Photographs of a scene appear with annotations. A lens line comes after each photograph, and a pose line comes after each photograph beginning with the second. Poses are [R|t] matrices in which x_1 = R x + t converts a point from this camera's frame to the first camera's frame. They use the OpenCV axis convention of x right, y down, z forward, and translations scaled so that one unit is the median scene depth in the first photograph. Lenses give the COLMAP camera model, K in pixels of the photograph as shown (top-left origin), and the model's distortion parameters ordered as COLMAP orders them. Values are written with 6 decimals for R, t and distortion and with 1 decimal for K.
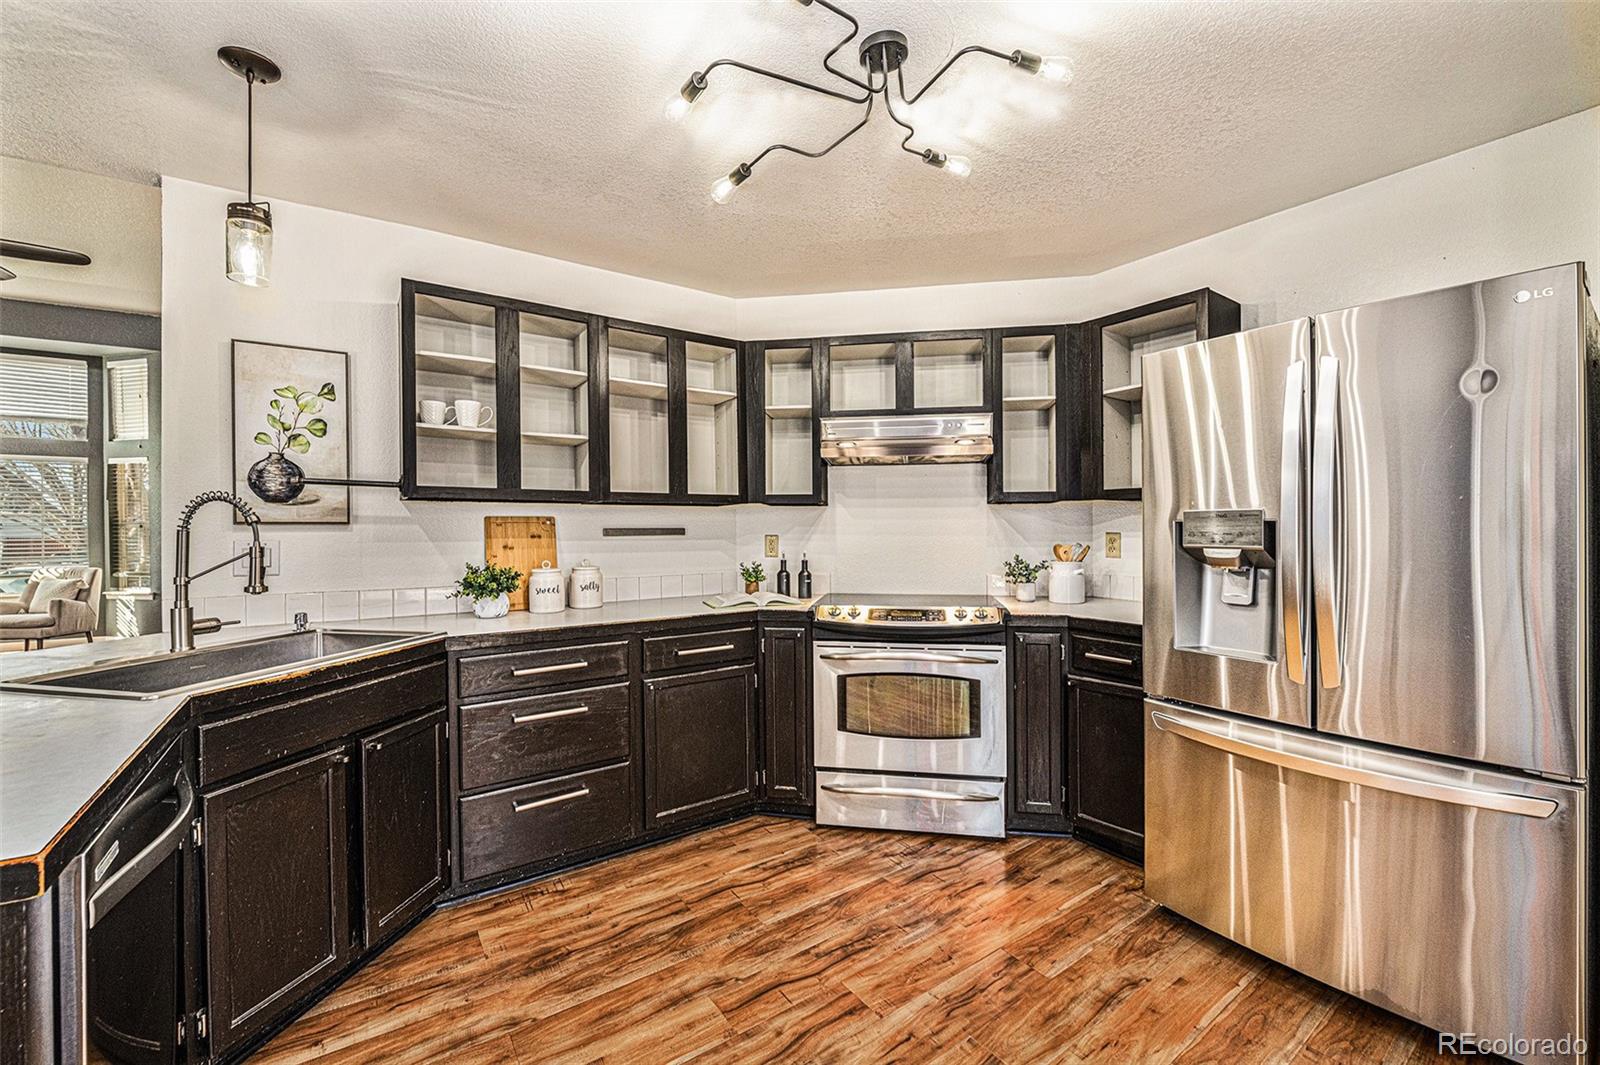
lens RADIAL K [[638.5, 0, 806.3], [0, 638.5, 528.0], [0, 0, 1]] dist [-0.028330, -0.001600]
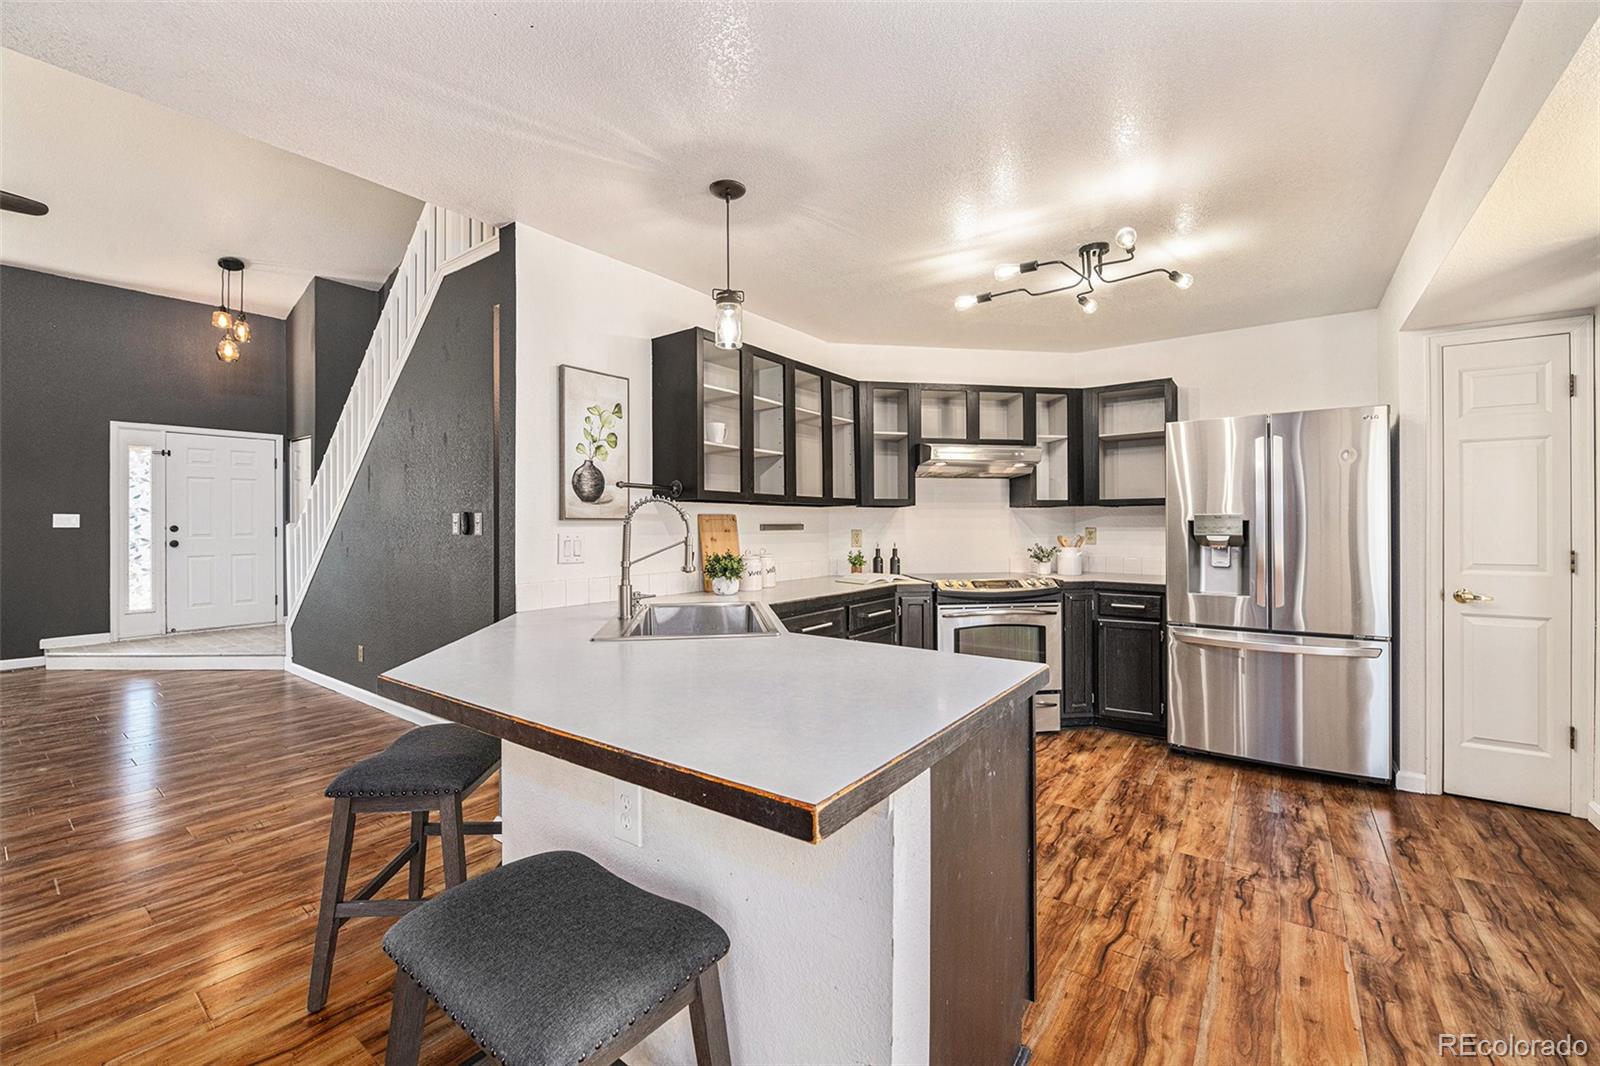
lens RADIAL K [[645.8, 0, 806.2], [0, 645.8, 516.0], [0, 0, 1]] dist [-0.026242, -0.002379]
pose [[0.949656, 0.006085, 0.313234, -0.754555], [-0.002029, 0.999910, -0.013272, 0.001376], [-0.313287, 0.011968, 0.949583, -0.269569]]
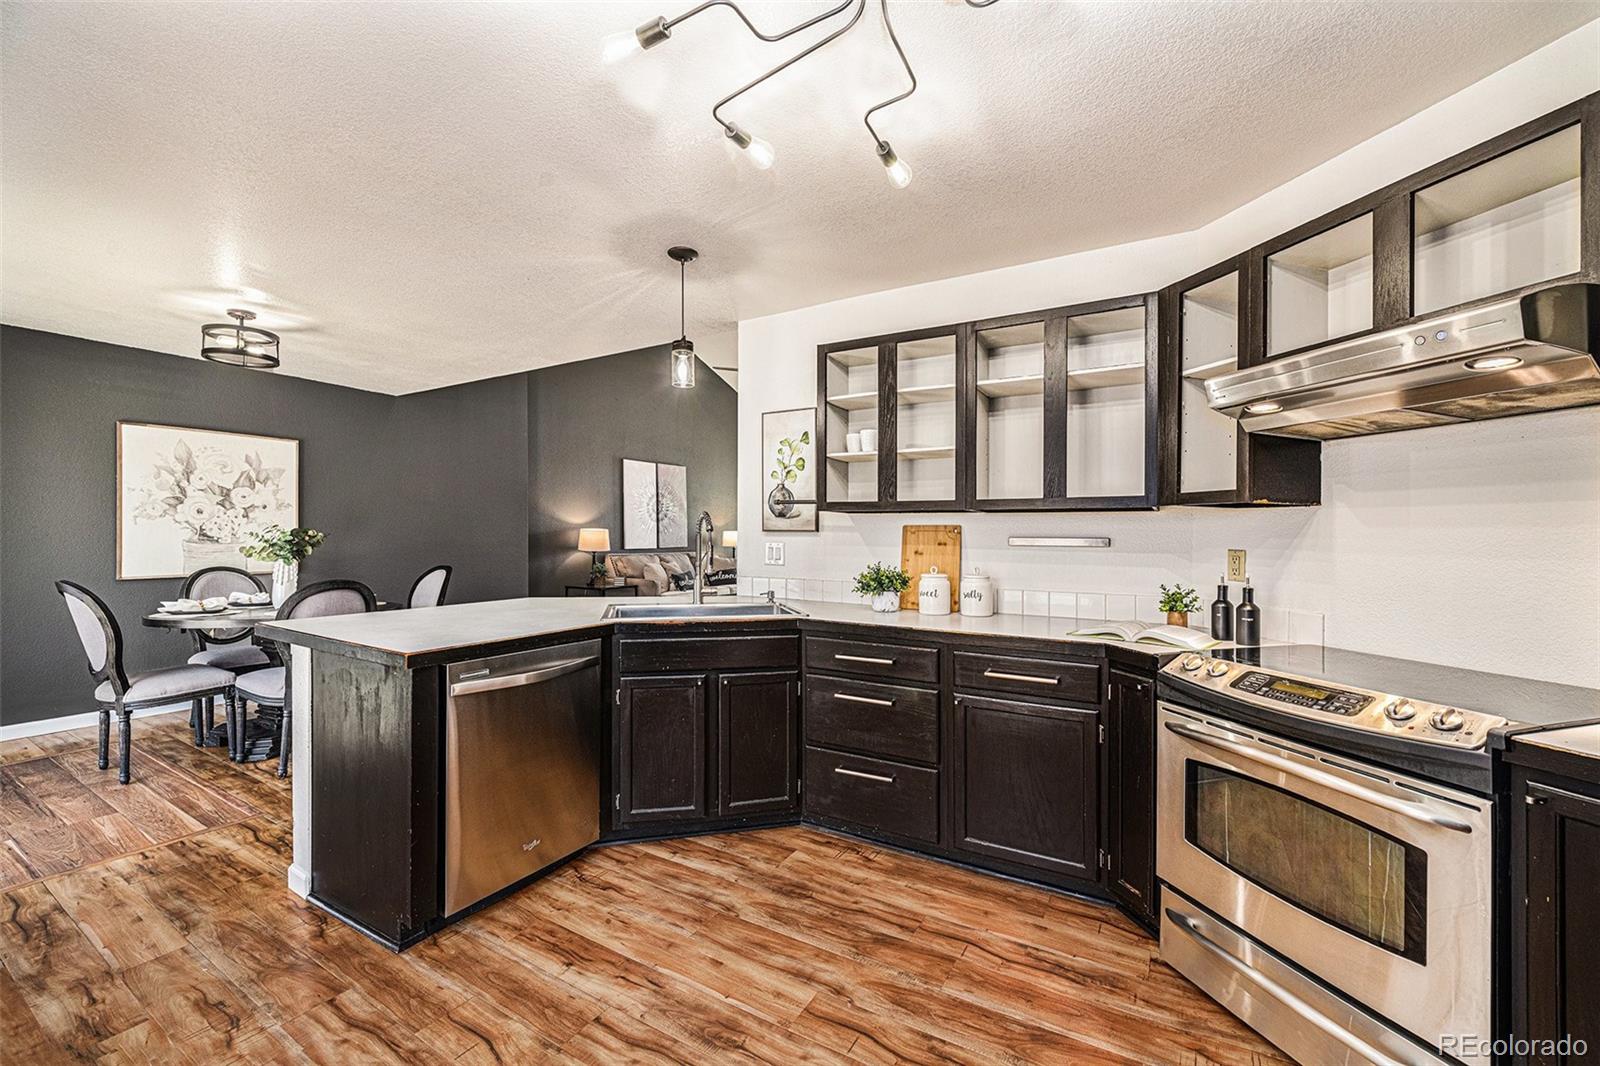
lens RADIAL K [[645.8, 0, 805.4], [0, 645.8, 543.8], [0, 0, 1]] dist [-0.026242, -0.002379]
pose [[0.413046, 0.020100, -0.910488, 0.527317], [-0.011514, 0.999792, 0.016847, -0.002959], [0.910637, 0.003525, 0.413192, 0.374723]]
